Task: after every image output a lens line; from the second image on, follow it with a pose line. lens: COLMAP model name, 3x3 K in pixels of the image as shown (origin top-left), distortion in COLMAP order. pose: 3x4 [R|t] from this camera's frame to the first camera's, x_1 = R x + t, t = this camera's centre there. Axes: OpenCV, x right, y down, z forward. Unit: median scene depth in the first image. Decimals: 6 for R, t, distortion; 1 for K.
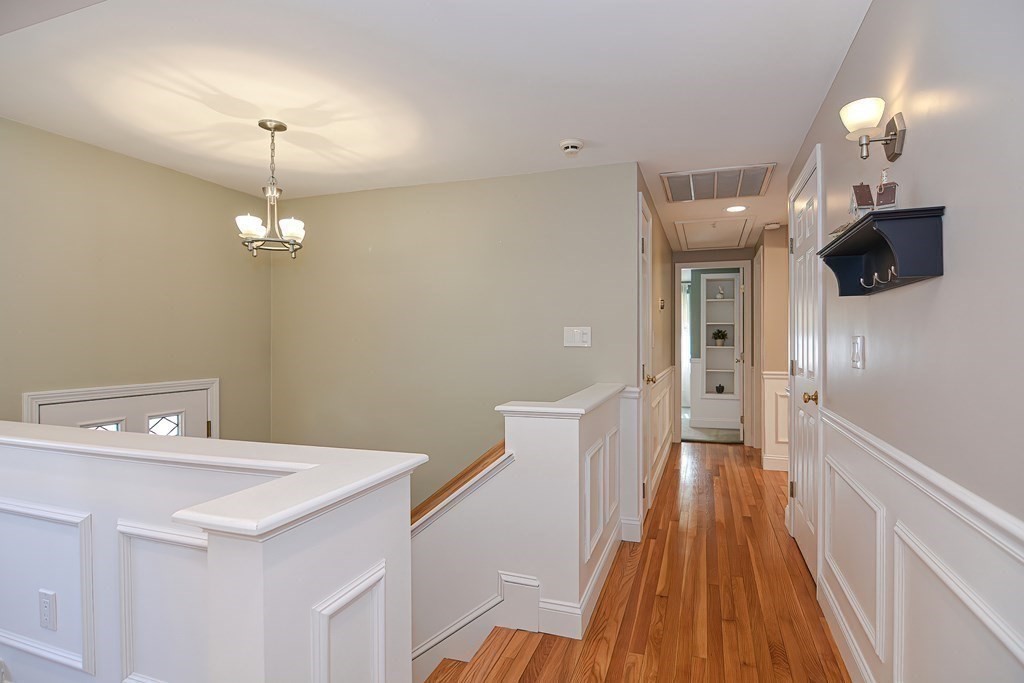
lens RADIAL K [[493.6, 0, 504.7], [0, 493.6, 342.2], [0, 0, 1]] dist [-0.000929, -0.012438]
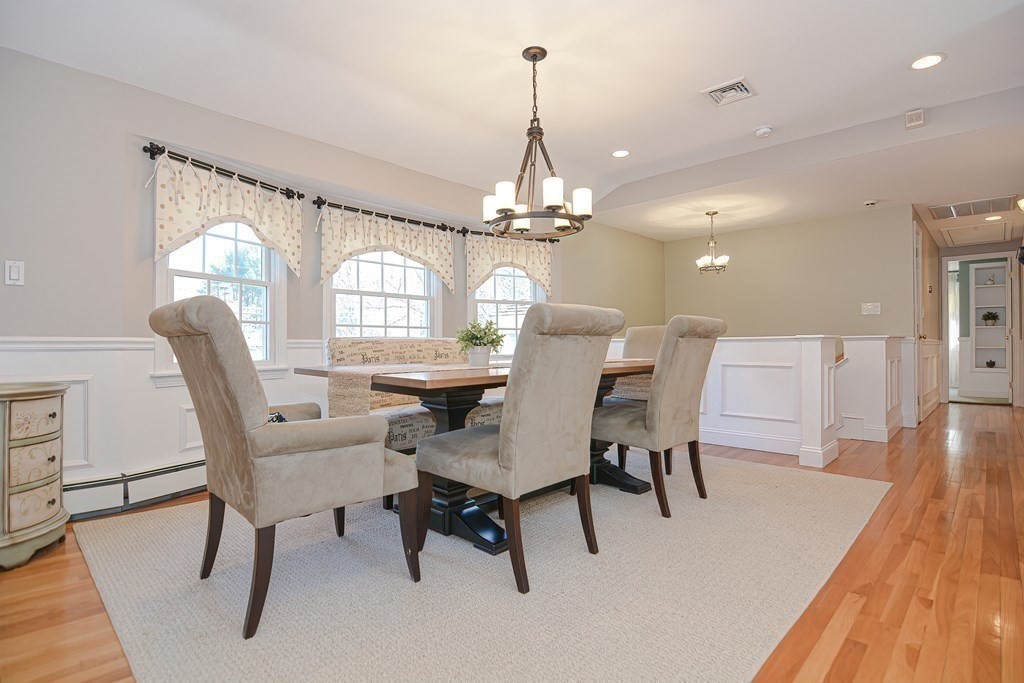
lens RADIAL K [[493.6, 0, 504.7], [0, 493.6, 342.2], [0, 0, 1]] dist [-0.000929, -0.012438]
pose [[0.921535, -0.005401, -0.388257, -0.185988], [0.002319, 0.999962, -0.008406, 0.059919], [0.388287, 0.006846, 0.921513, -0.545921]]
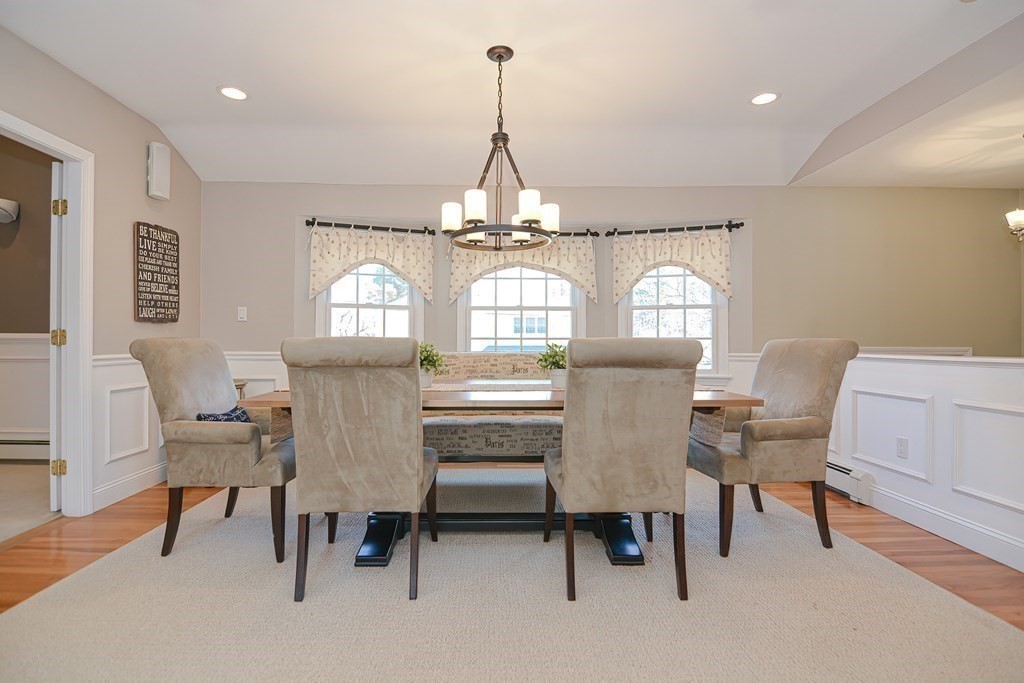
lens RADIAL K [[493.6, 0, 504.7], [0, 493.6, 342.2], [0, 0, 1]] dist [-0.000929, -0.012438]
pose [[0.395056, 0.000429, -0.918657, 0.047590], [-0.004115, 0.999991, -0.001302, 0.038412], [0.918648, 0.004294, 0.395054, -0.285051]]
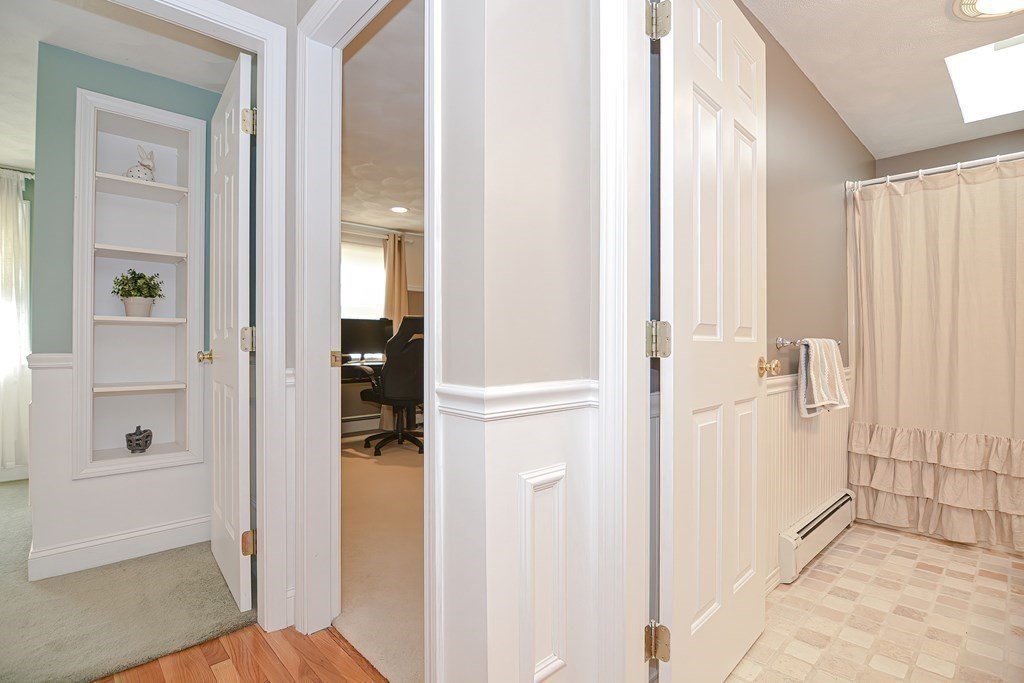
lens RADIAL K [[504.3, 0, 512.6], [0, 504.3, 335.2], [0, 0, 1]] dist [-0.000613, -0.008215]
pose [[0.426090, 0.004447, 0.904670, 0.266574], [0.000870, 0.999985, -0.005325, 0.026700], [-0.904680, 0.003056, 0.426080, 0.714039]]
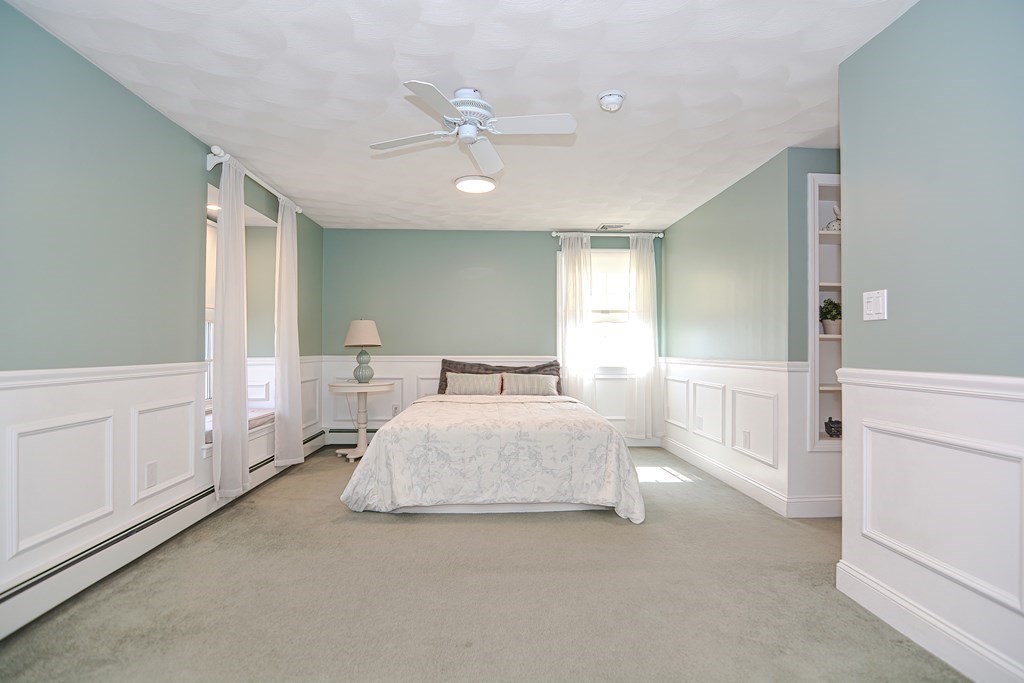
lens RADIAL K [[493.6, 0, 504.7], [0, 493.6, 342.2], [0, 0, 1]] dist [-0.000929, -0.012438]
pose [[0.911739, 0.005810, 0.410730, -0.042903], [-0.000709, 0.999921, -0.012570, 0.024252], [-0.410770, 0.011169, 0.911670, 0.829382]]
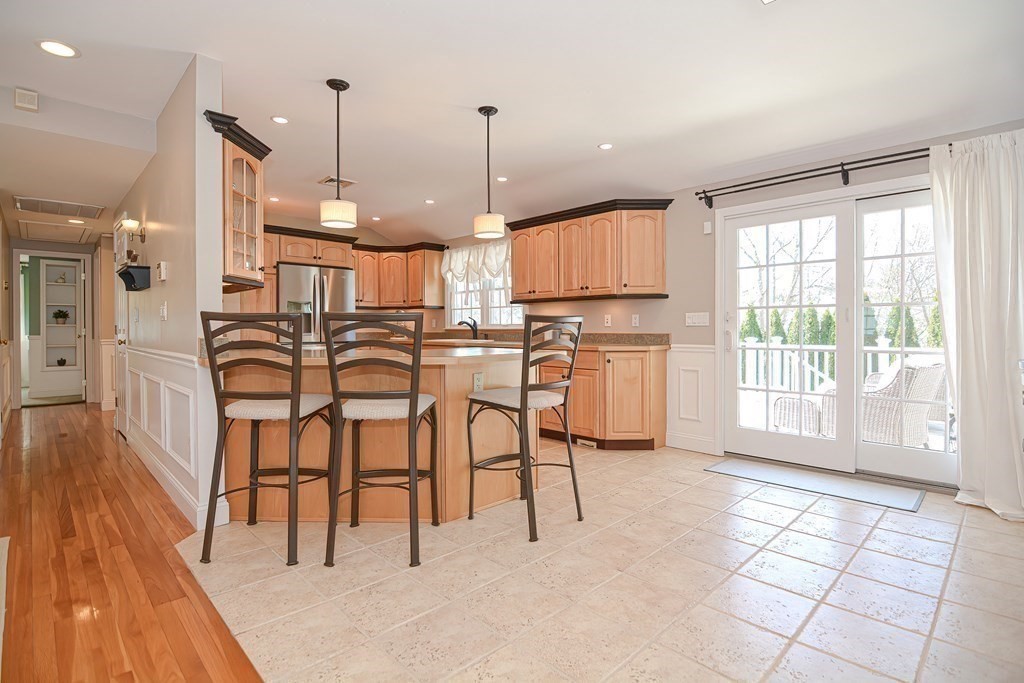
lens RADIAL K [[504.3, 0, 512.6], [0, 504.3, 335.2], [0, 0, 1]] dist [-0.000613, -0.008215]
pose [[0.408991, -0.009780, 0.912486, -0.222648], [0.002980, 0.999952, 0.009382, 0.029242], [-0.912533, -0.001118, 0.409000, -0.487409]]
